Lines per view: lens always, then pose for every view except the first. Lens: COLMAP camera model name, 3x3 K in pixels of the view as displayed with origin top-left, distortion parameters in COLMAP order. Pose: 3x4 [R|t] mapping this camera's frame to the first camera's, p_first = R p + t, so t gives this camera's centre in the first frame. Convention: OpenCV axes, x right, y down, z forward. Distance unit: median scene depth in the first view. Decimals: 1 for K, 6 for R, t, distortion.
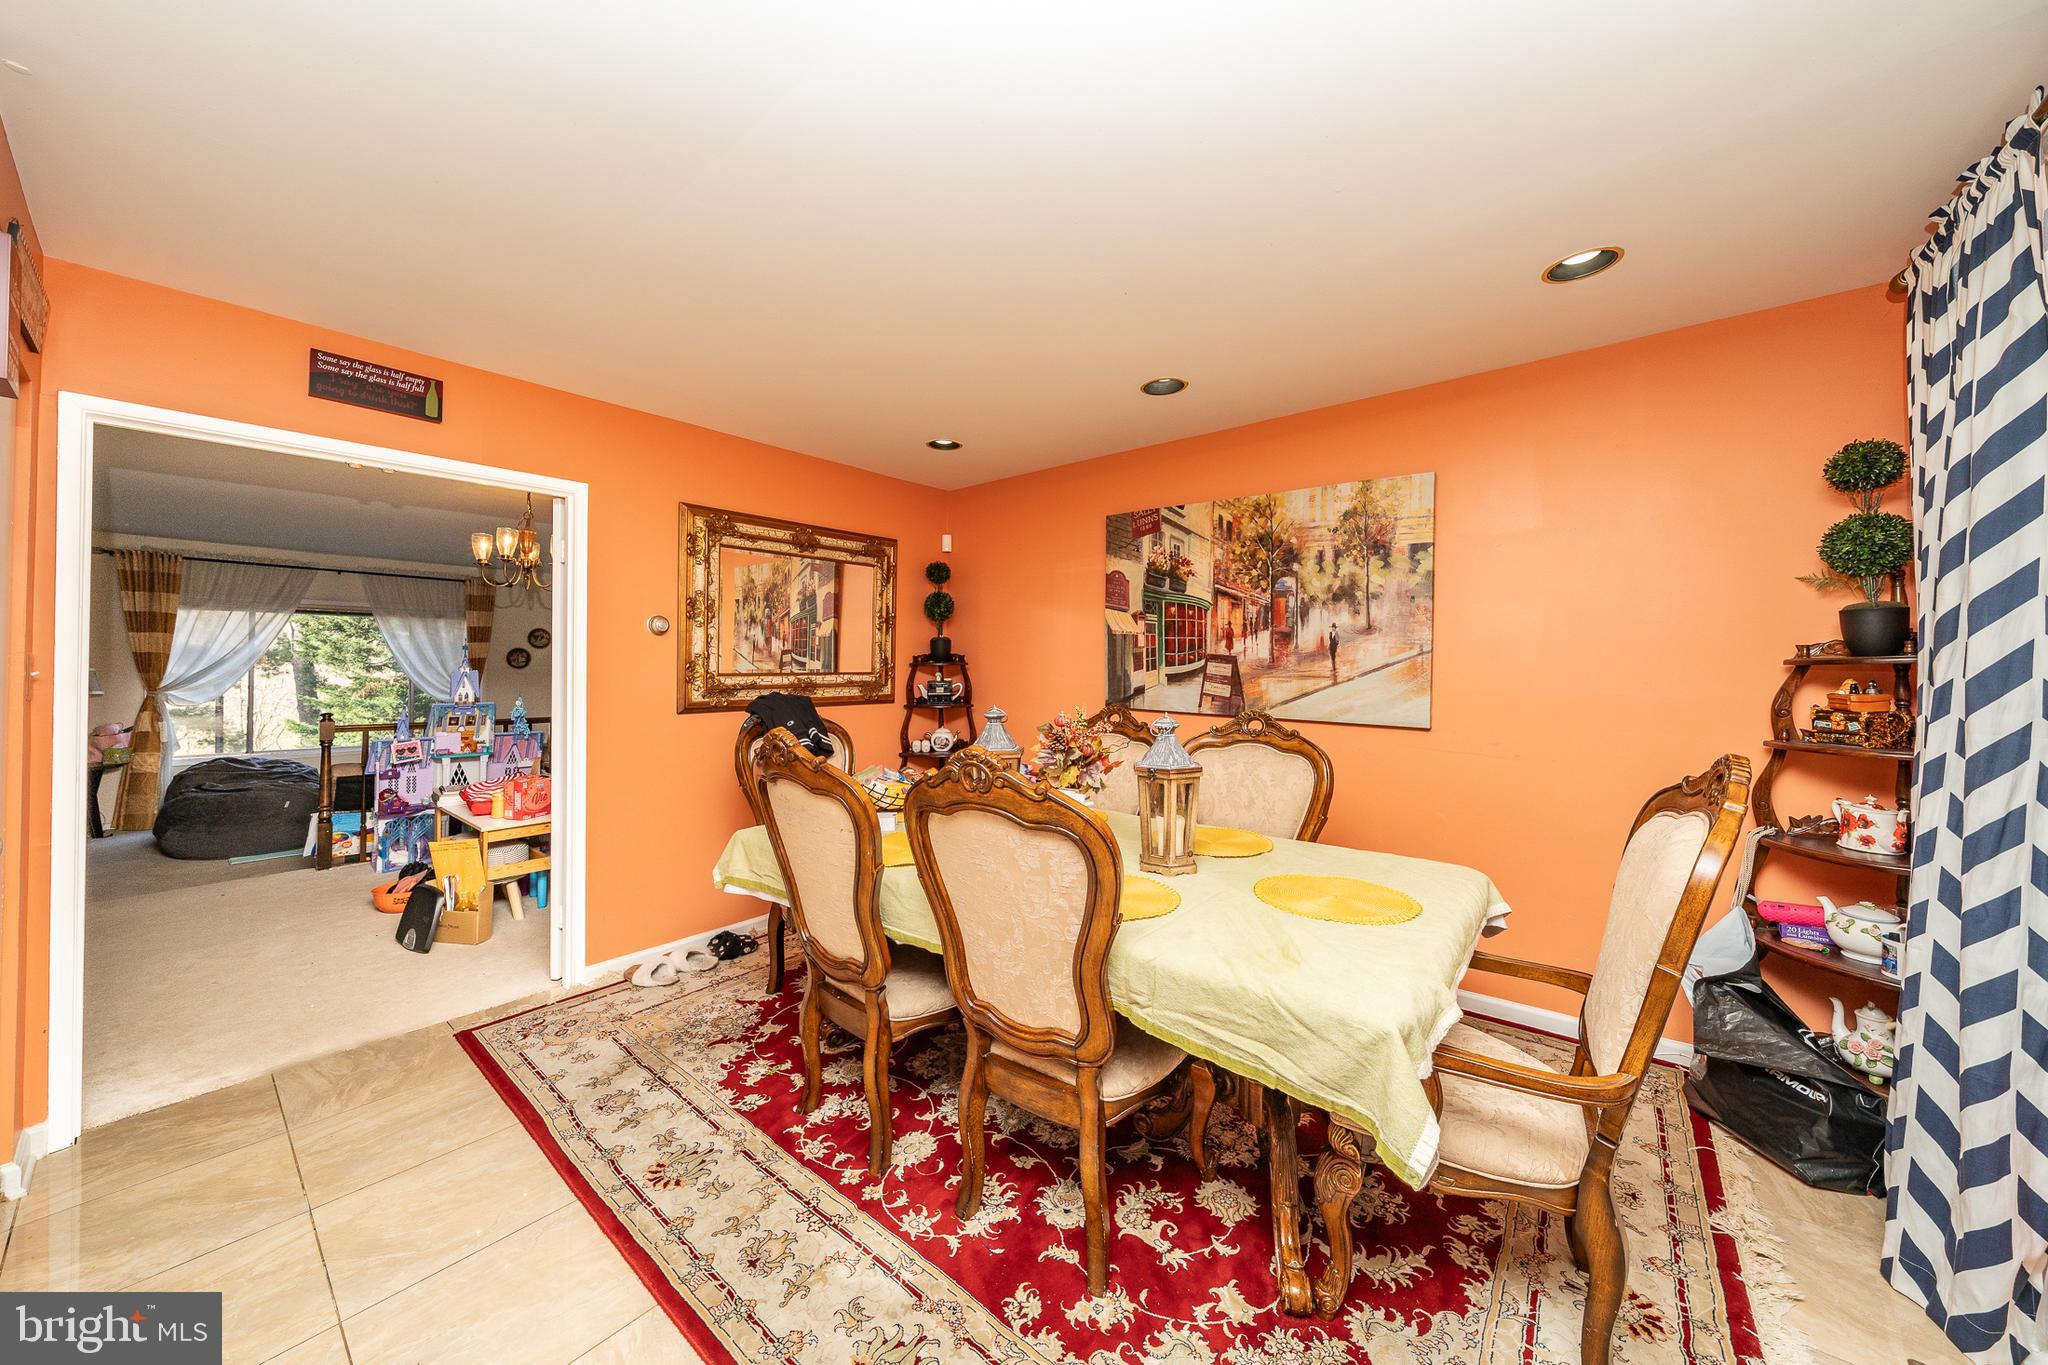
lens RADIAL K [[710.7, 0, 1022.3], [0, 710.7, 661.9], [0, 0, 1]] dist [-0.004145, -0.000248]
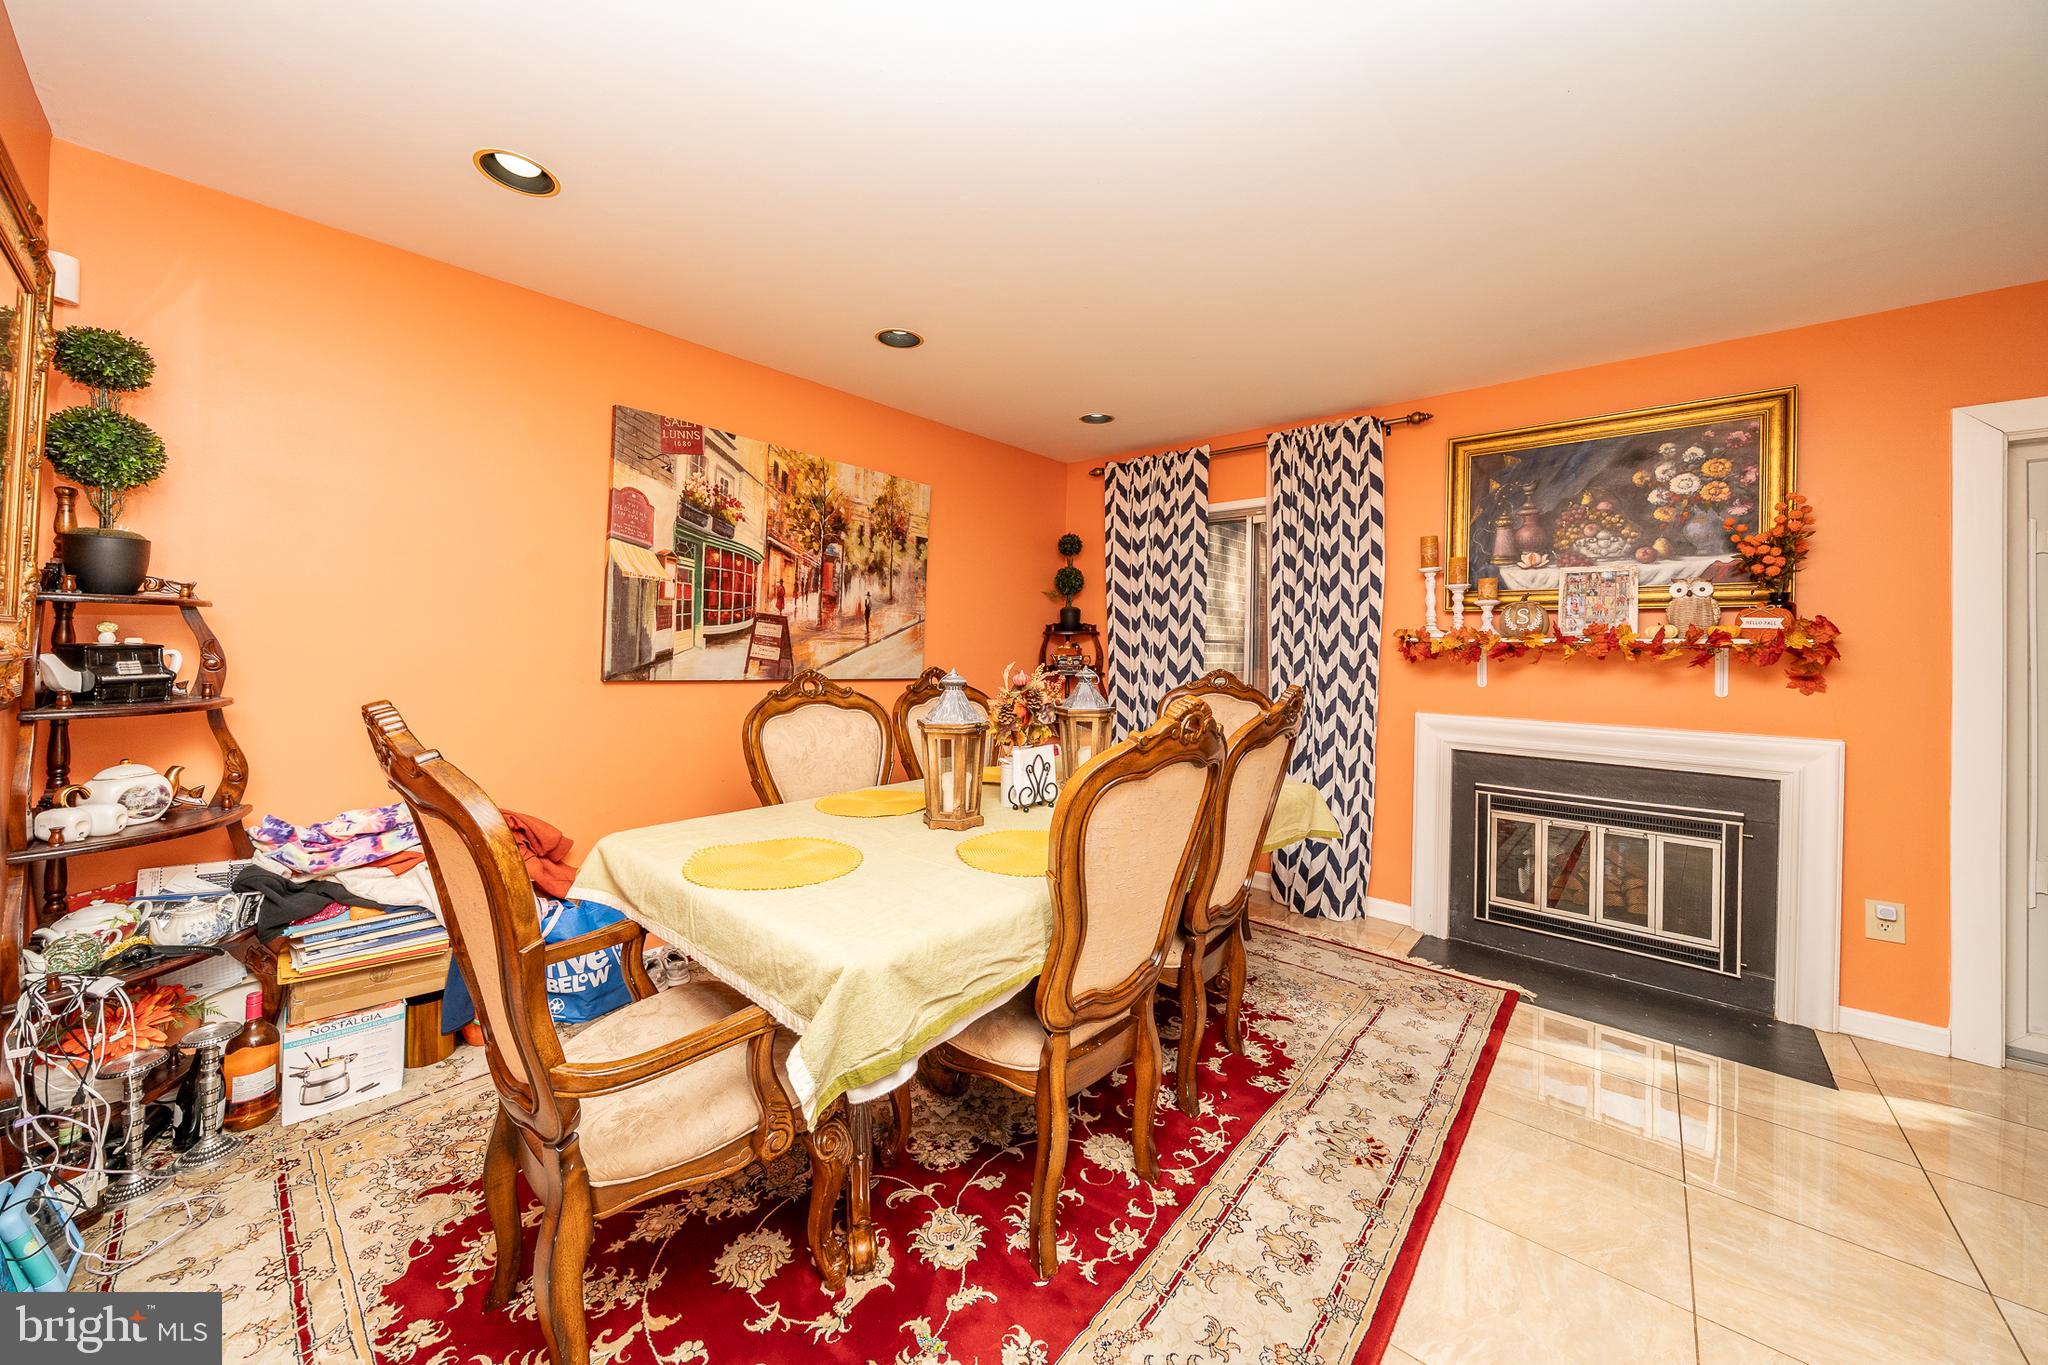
lens RADIAL K [[710.7, 0, 1022.3], [0, 710.7, 648.5], [0, 0, 1]] dist [-0.004145, -0.000248]
pose [[0.031696, -0.006838, 0.999474, -0.697658], [-0.020910, 0.999753, 0.007503, 0.022688], [-0.999279, -0.021137, 0.031545, 0.719577]]
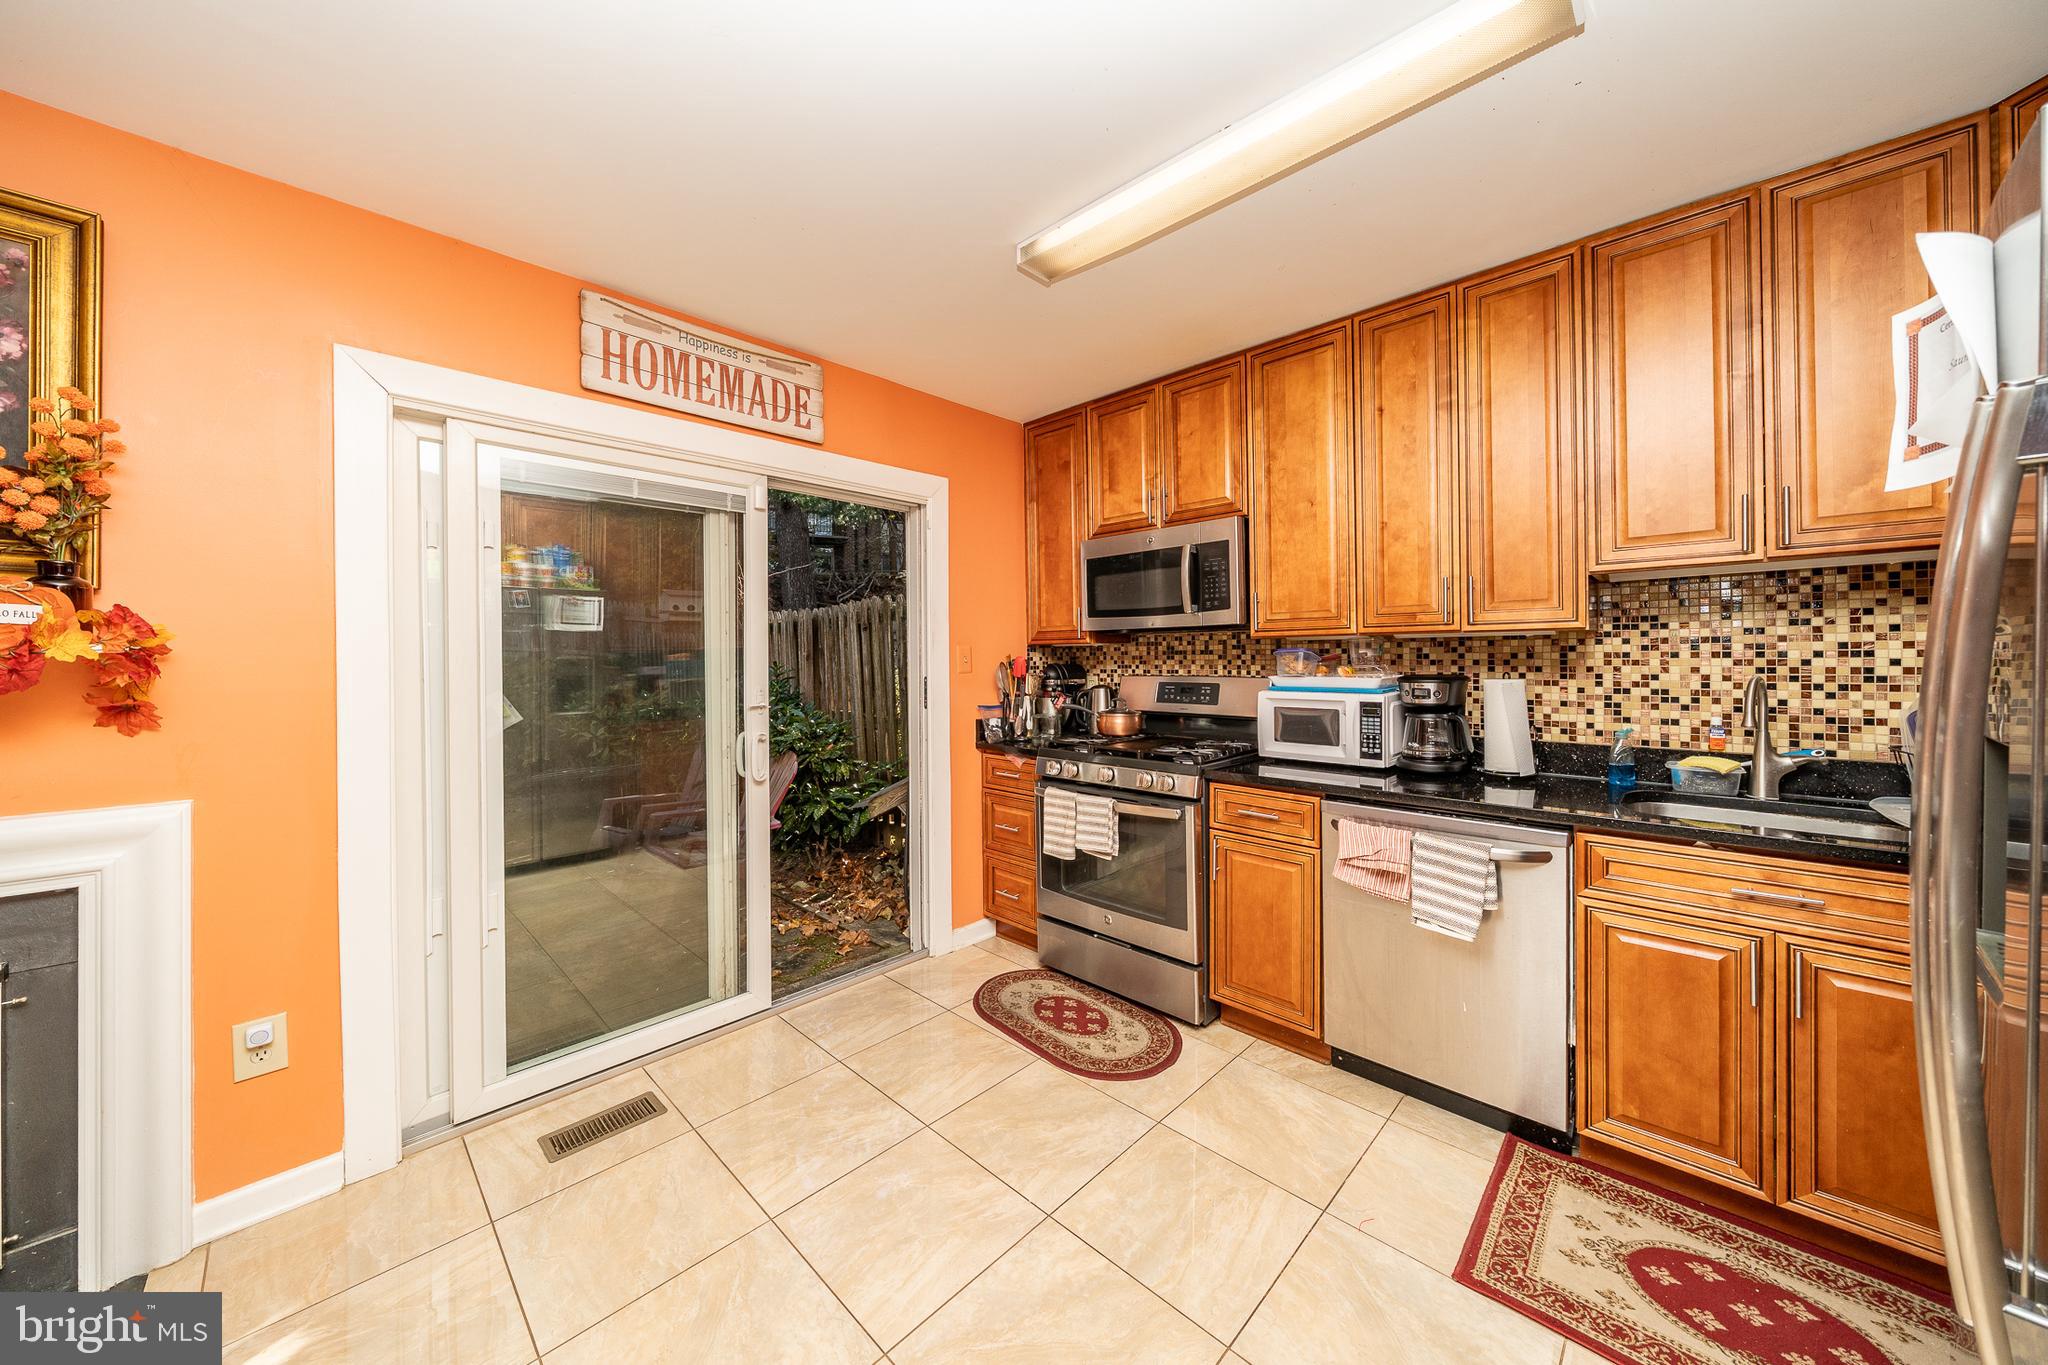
lens RADIAL K [[710.7, 0, 1040.2], [0, 710.7, 653.3], [0, 0, 1]] dist [-0.004145, -0.000248]
pose [[-0.997257, -0.005887, 0.073777, -0.529489], [-0.006613, 0.999932, -0.009603, 0.006045], [-0.073716, -0.010065, -0.997228, 0.282198]]
